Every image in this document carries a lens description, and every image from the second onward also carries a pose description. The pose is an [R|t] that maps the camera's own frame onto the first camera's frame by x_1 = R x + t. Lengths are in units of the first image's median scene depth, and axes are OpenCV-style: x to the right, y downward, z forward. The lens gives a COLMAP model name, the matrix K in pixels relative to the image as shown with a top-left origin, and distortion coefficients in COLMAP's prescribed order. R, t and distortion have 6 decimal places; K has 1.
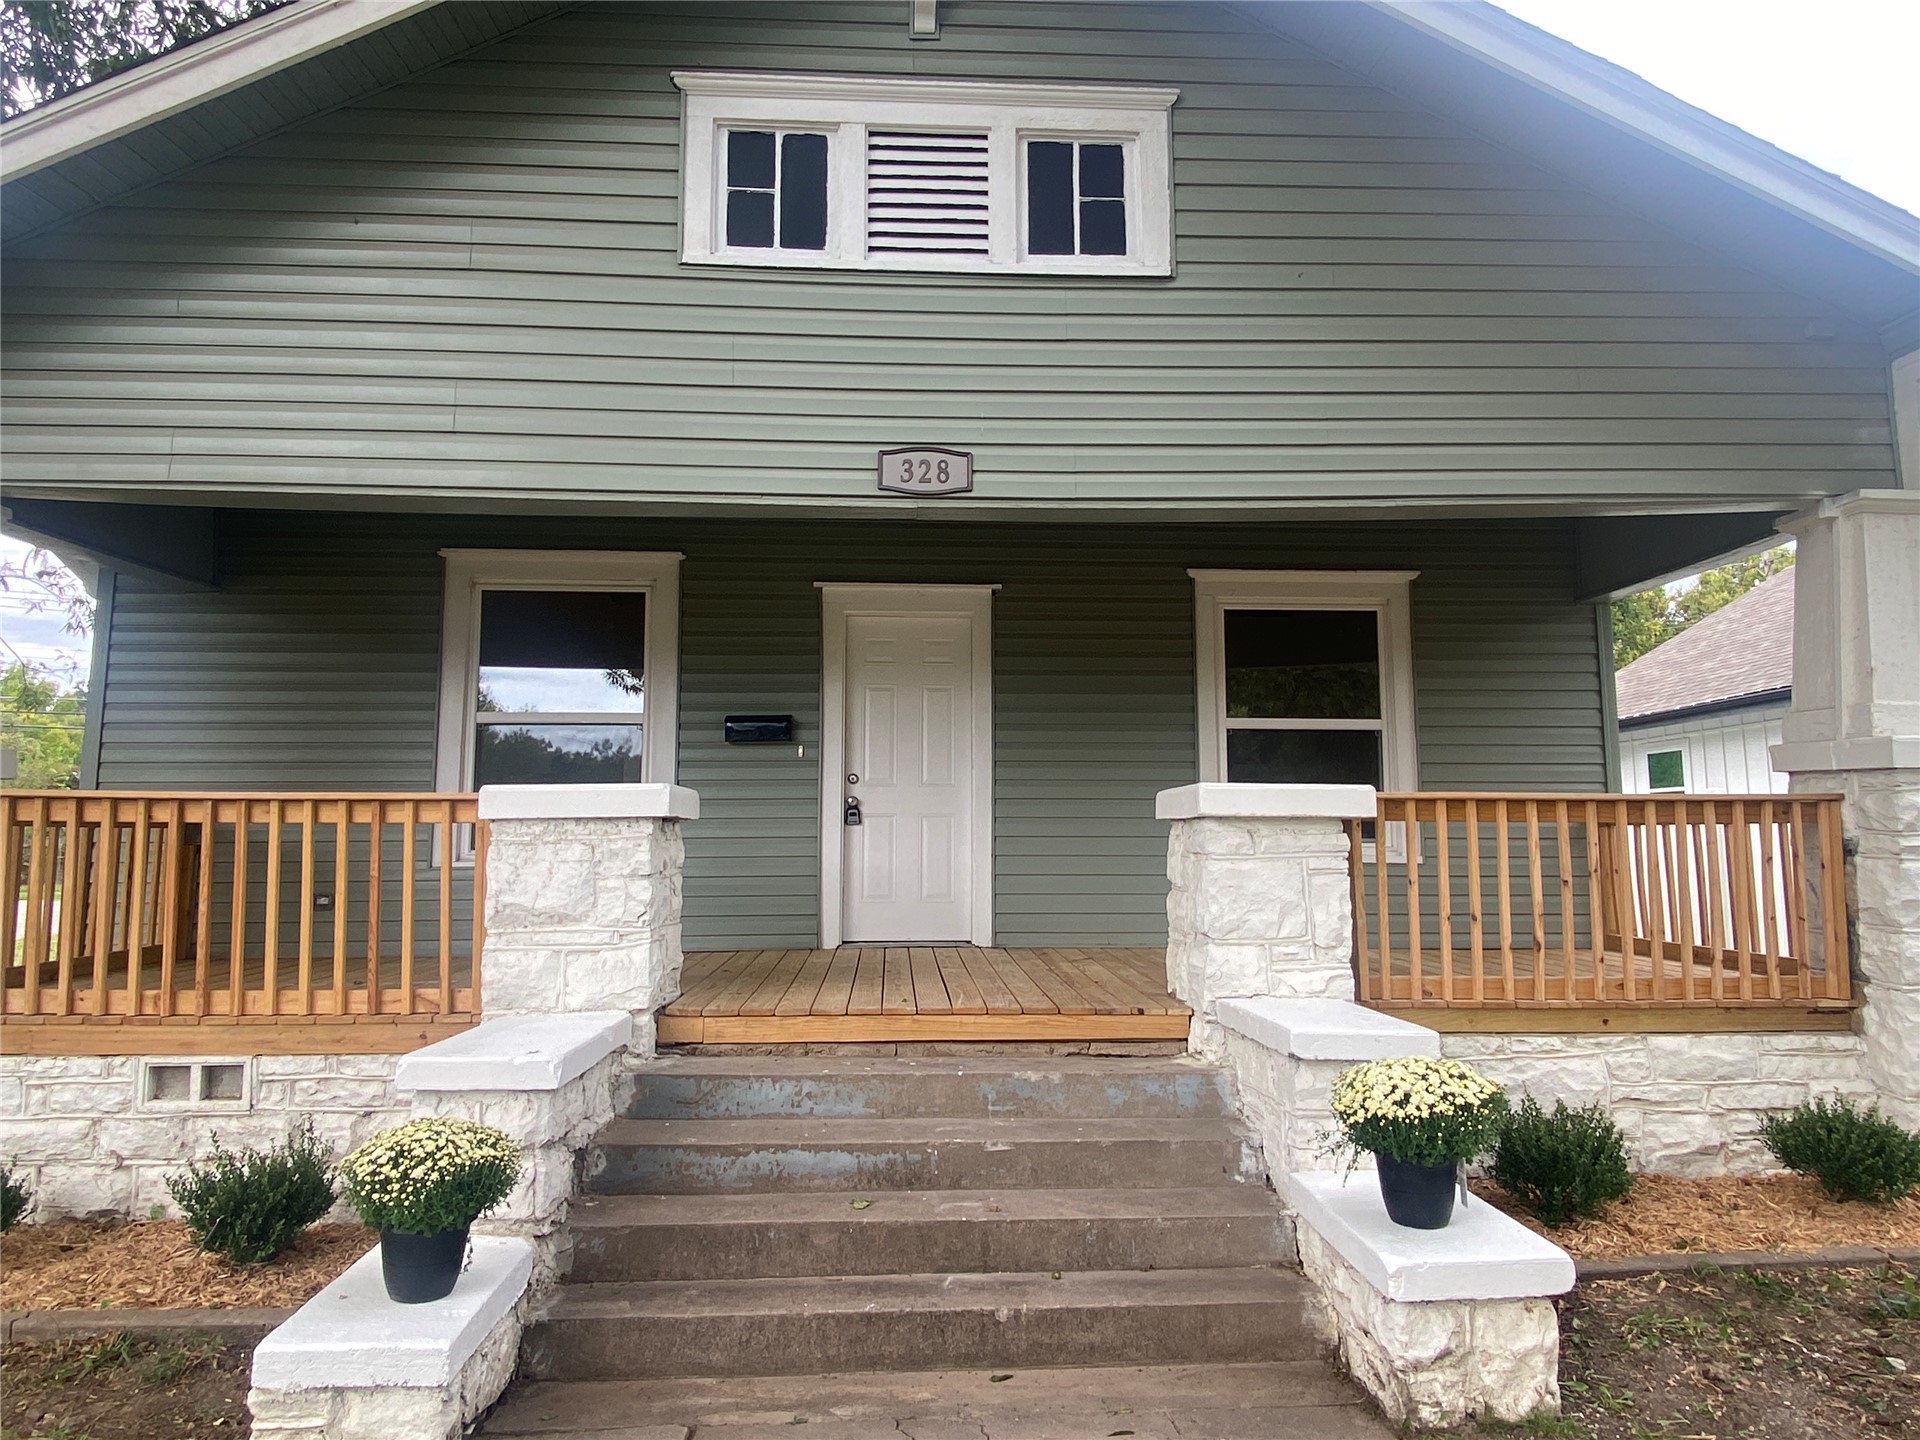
lens RADIAL K [[1228.6, 0, 976.9], [0, 1228.6, 715.2], [0, 0, 1]] dist [0.008447, -0.015467]
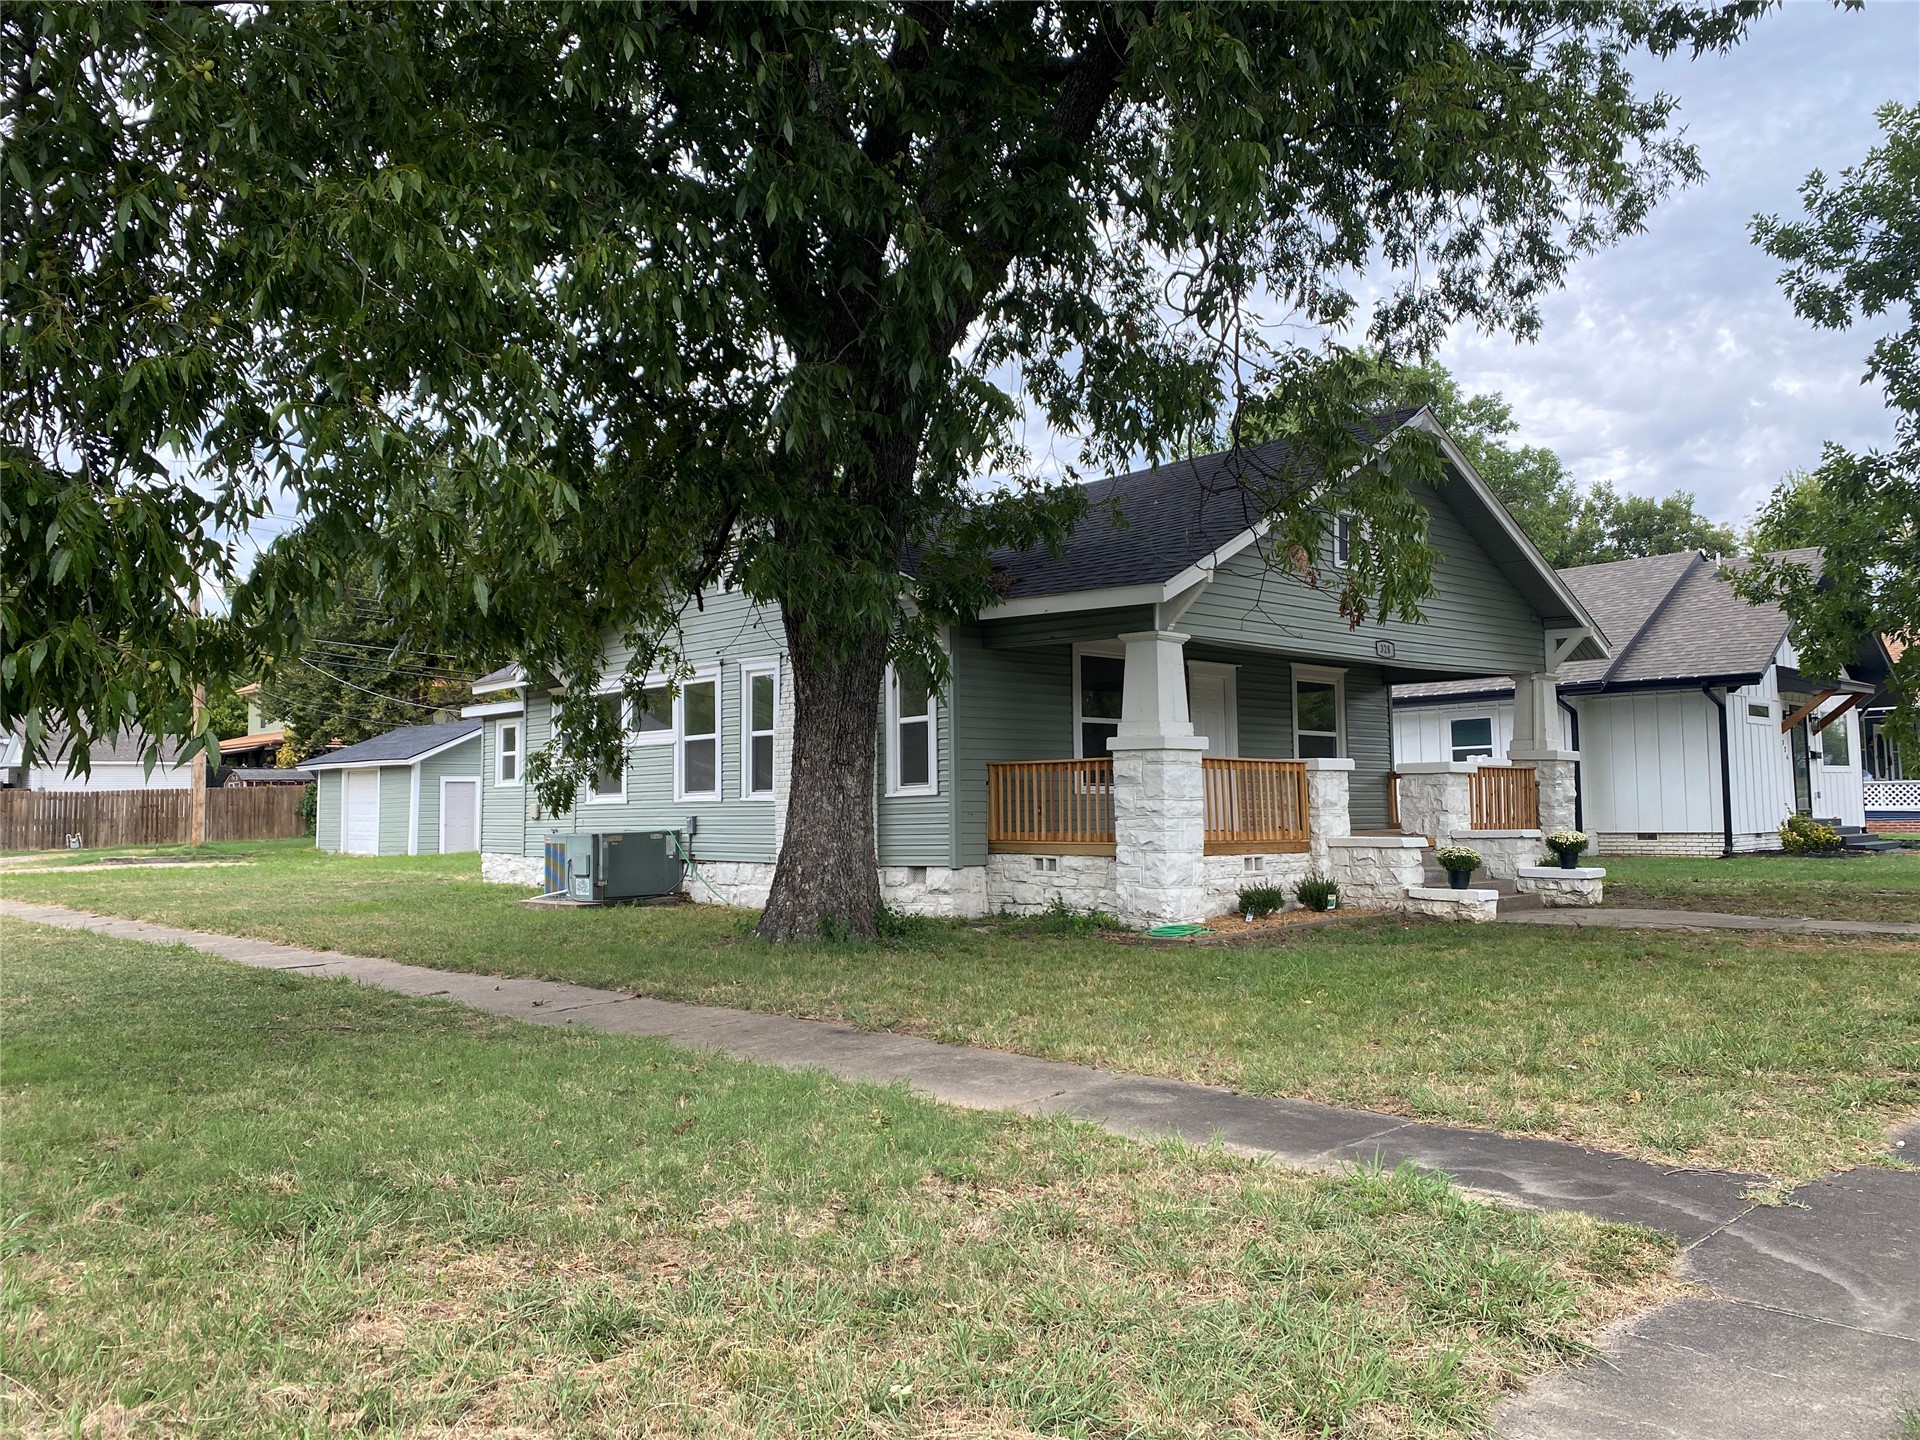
lens RADIAL K [[1482.9, 0, 958.0], [0, 1482.9, 720.2], [0, 0, 1]] dist [0.021630, -0.022353]
pose [[0.765490, 0.032539, 0.642625, -3.071992], [-0.057817, 0.998159, 0.018330, -0.044021], [-0.640845, -0.051186, 0.765962, -1.039923]]
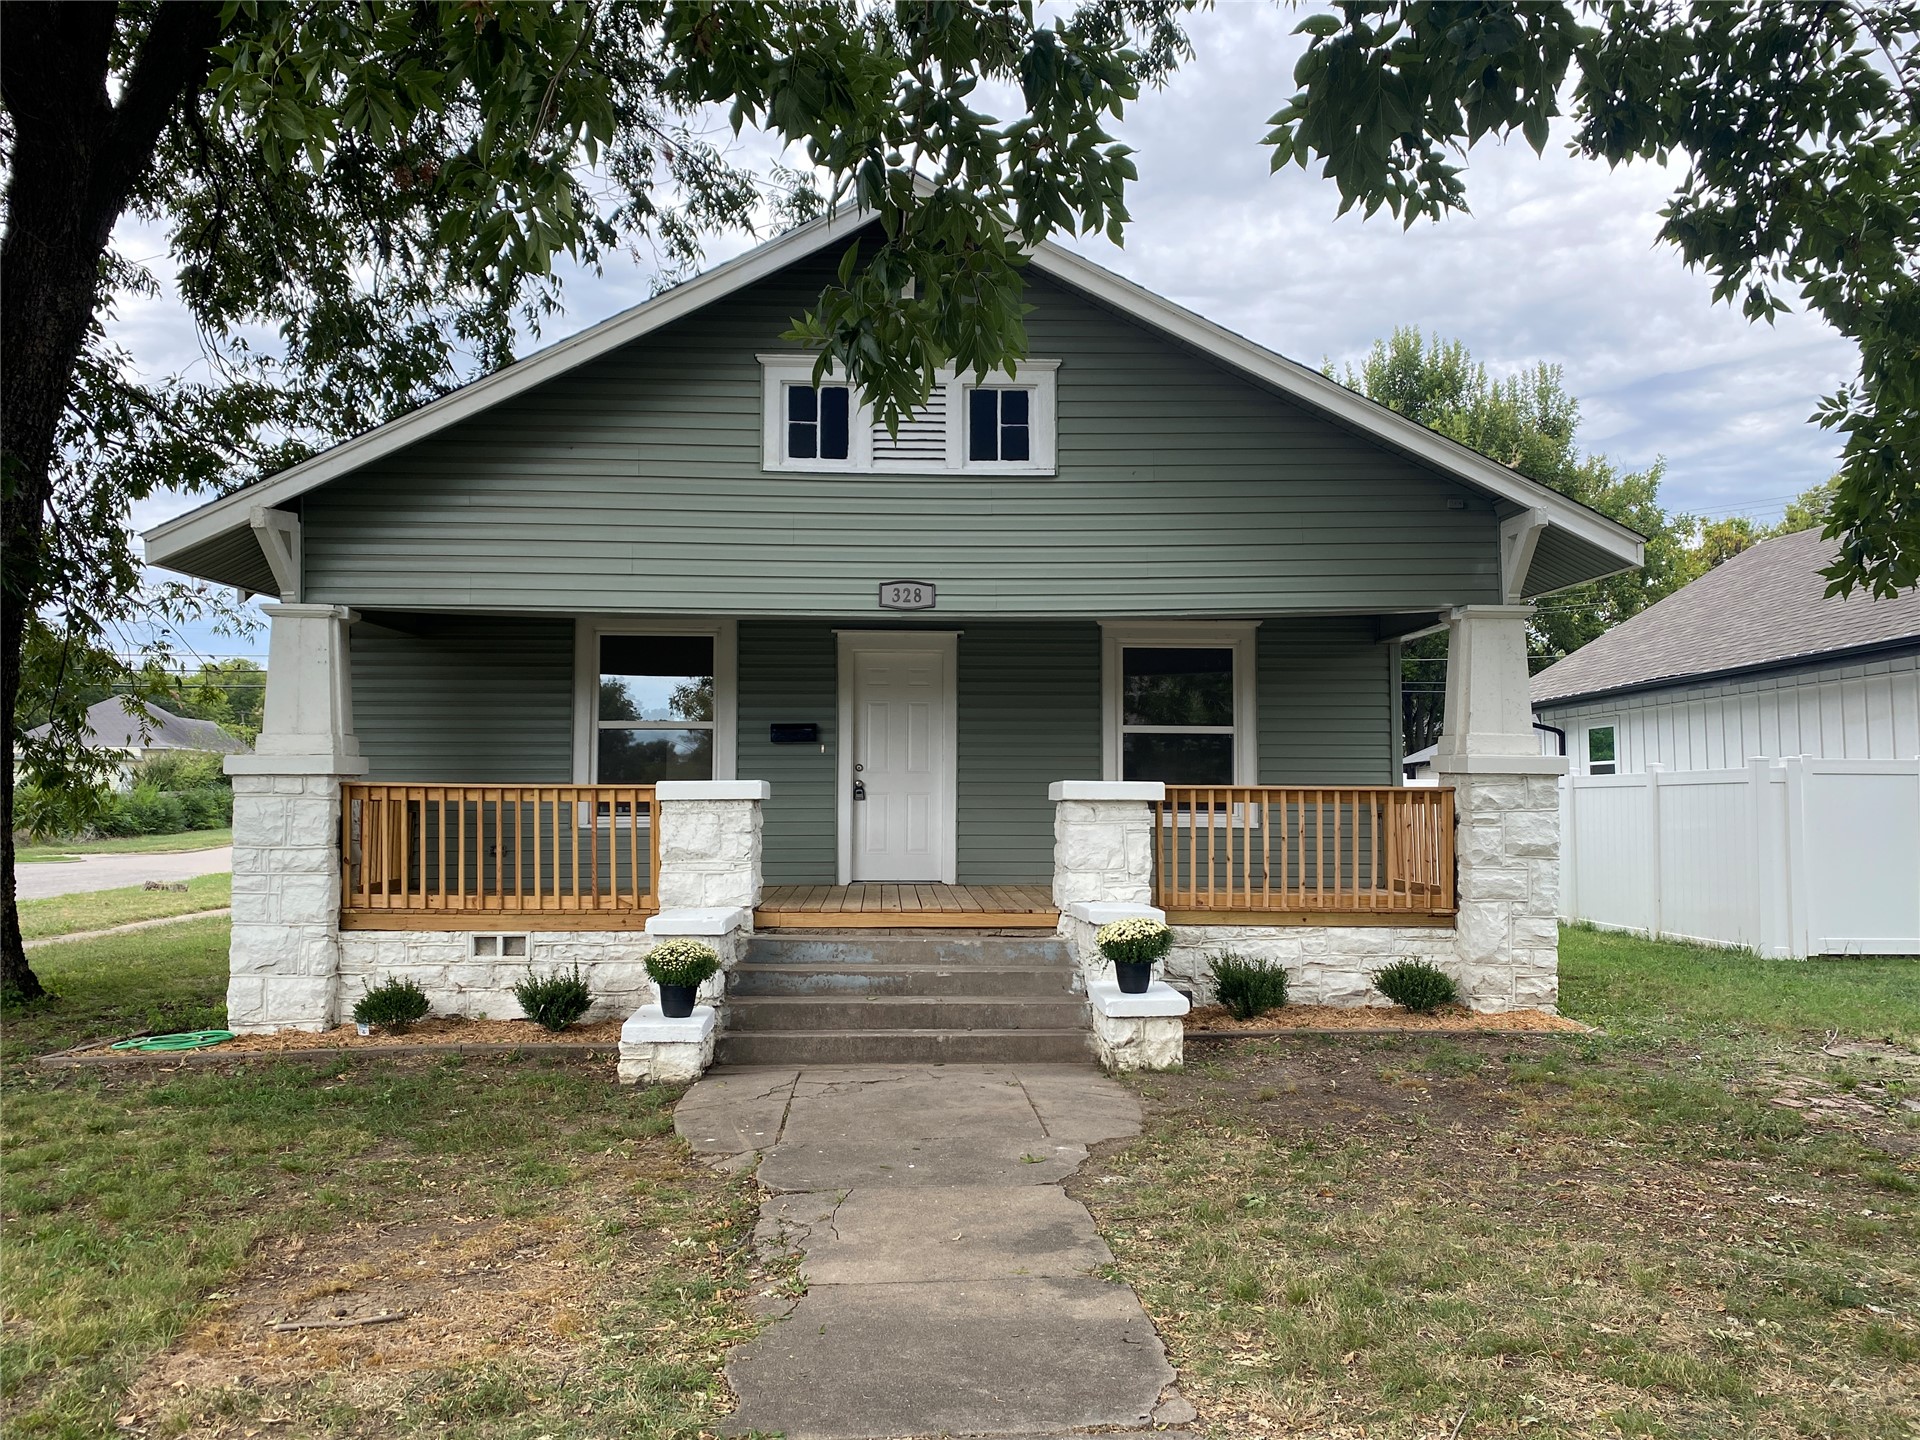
lens RADIAL K [[1482.9, 0, 974.1], [0, 1482.9, 715.9], [0, 0, 1]] dist [0.021630, -0.022353]
pose [[0.999962, 0.003510, -0.007929, 0.068509], [-0.003166, 0.999073, 0.042938, -0.123159], [0.008073, -0.042912, 0.999046, -1.070112]]
